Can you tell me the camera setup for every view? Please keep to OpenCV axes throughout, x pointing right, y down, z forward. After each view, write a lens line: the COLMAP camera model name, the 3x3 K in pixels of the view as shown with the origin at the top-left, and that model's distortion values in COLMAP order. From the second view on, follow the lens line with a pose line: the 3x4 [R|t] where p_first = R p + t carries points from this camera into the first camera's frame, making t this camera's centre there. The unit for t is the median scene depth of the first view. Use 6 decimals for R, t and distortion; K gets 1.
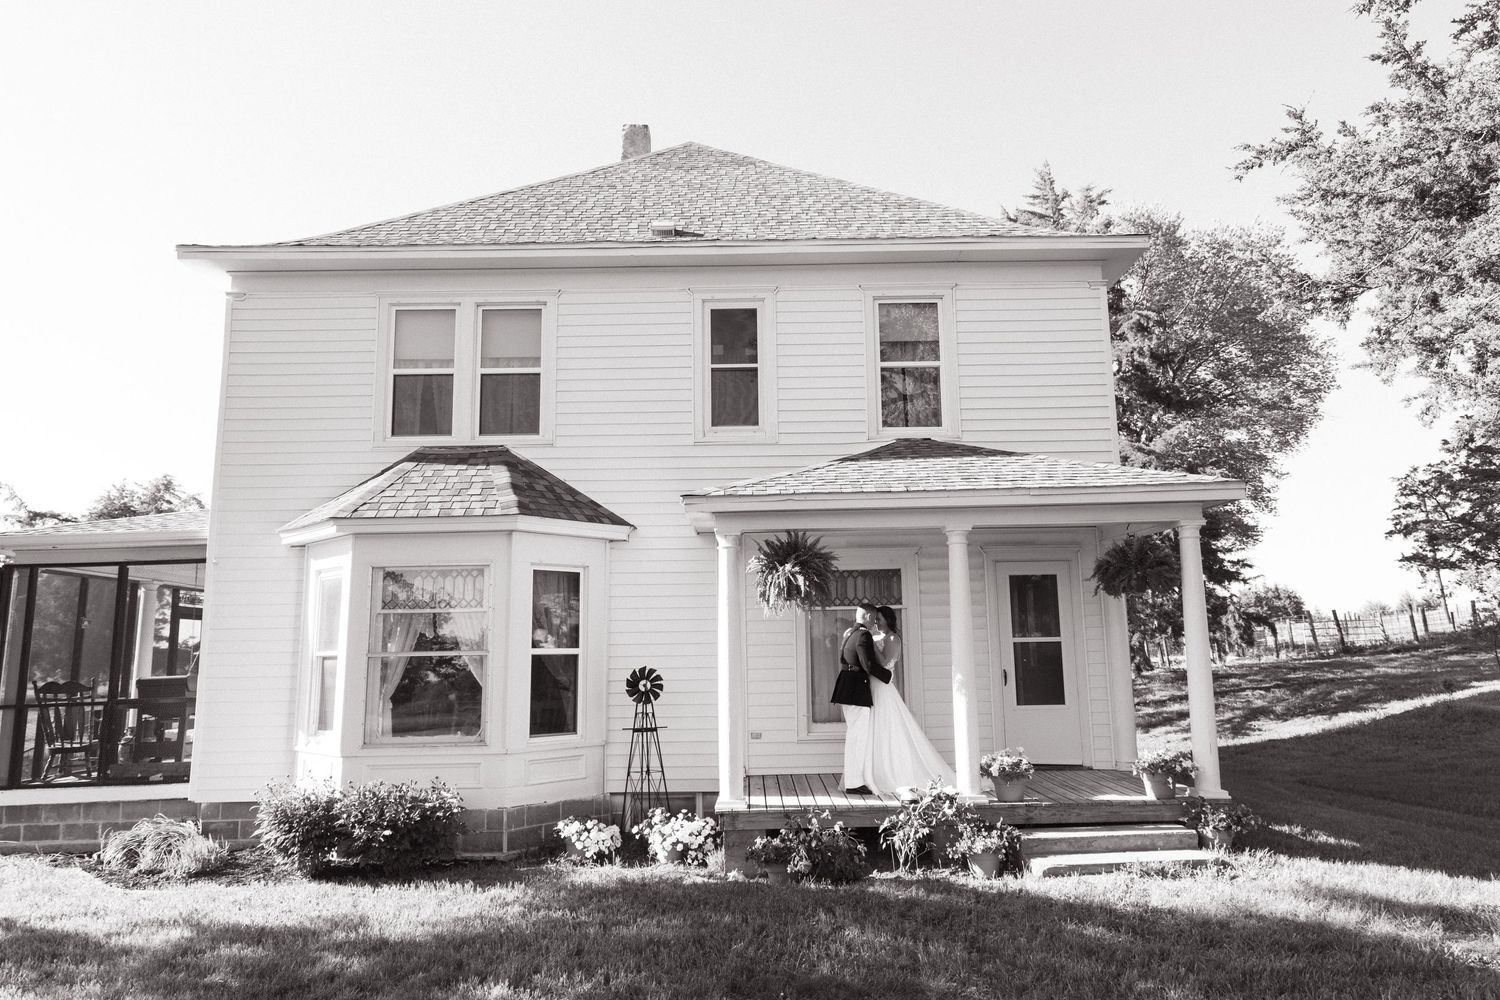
lens RADIAL K [[981.3, 0, 750.0], [0, 981.3, 500.0], [0, 0, 1]] dist [0.024375, 0.000276]
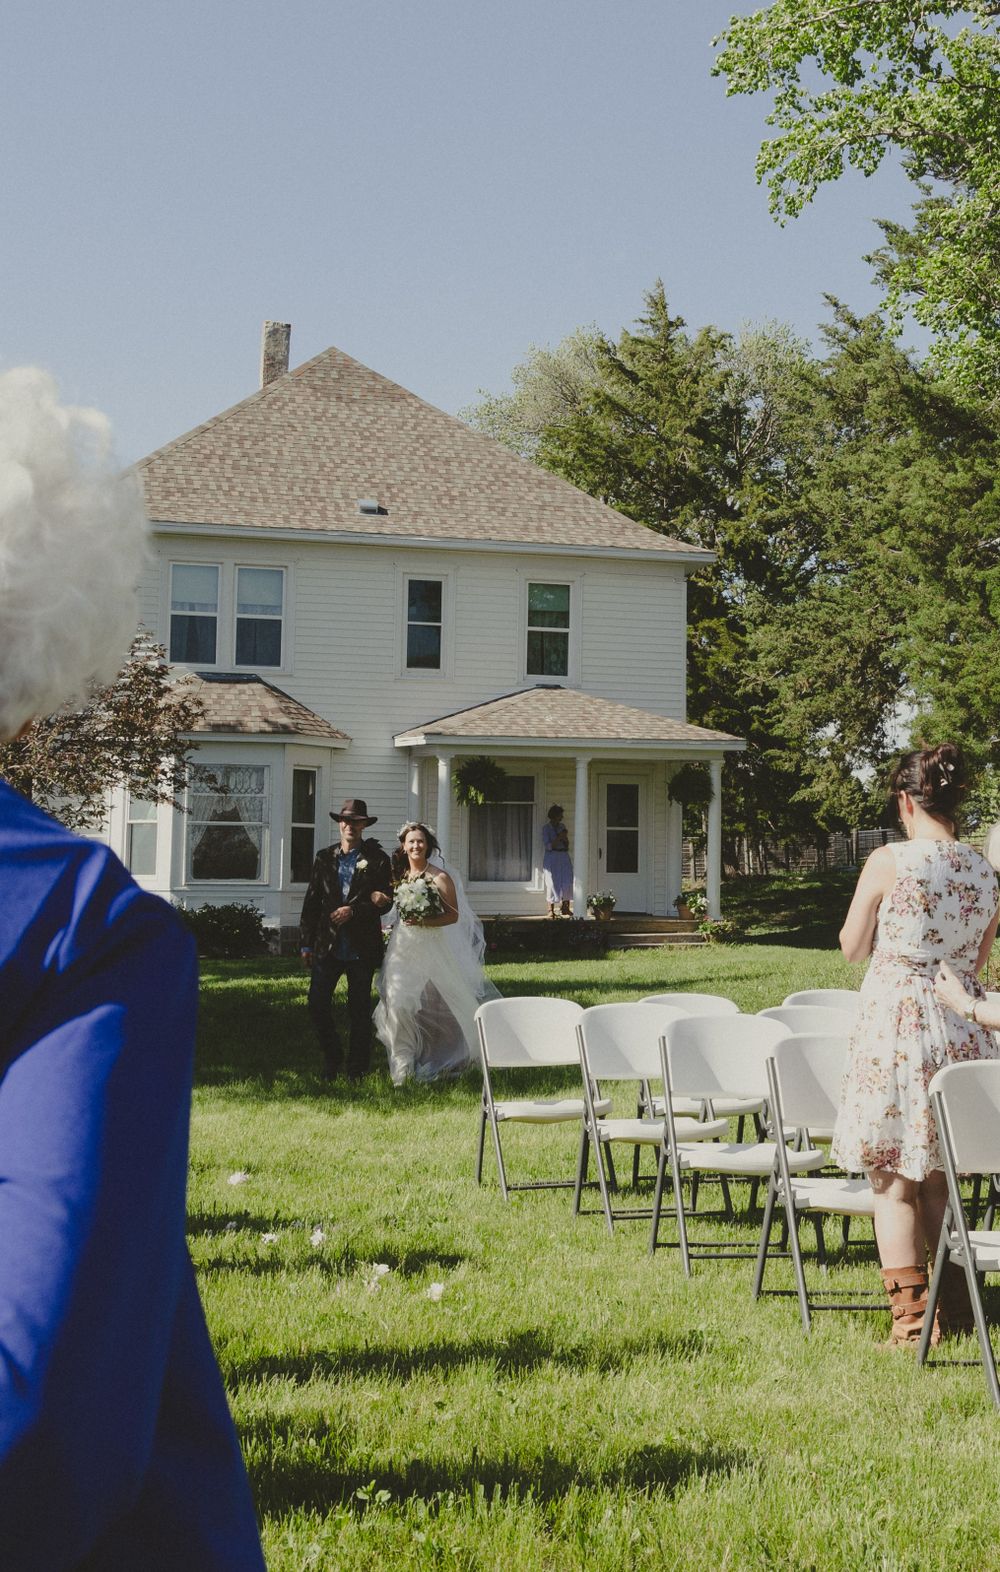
lens RADIAL K [[2207.3, 0, 500.0], [0, 2207.3, 786.0], [0, 0, 1]] dist [-0.289268, -0.002536]
pose [[0.970486, 0.043472, 0.237206, -0.628764], [-0.067552, 0.993244, 0.094351, -0.208319], [-0.231502, -0.107590, 0.966867, -2.003006]]
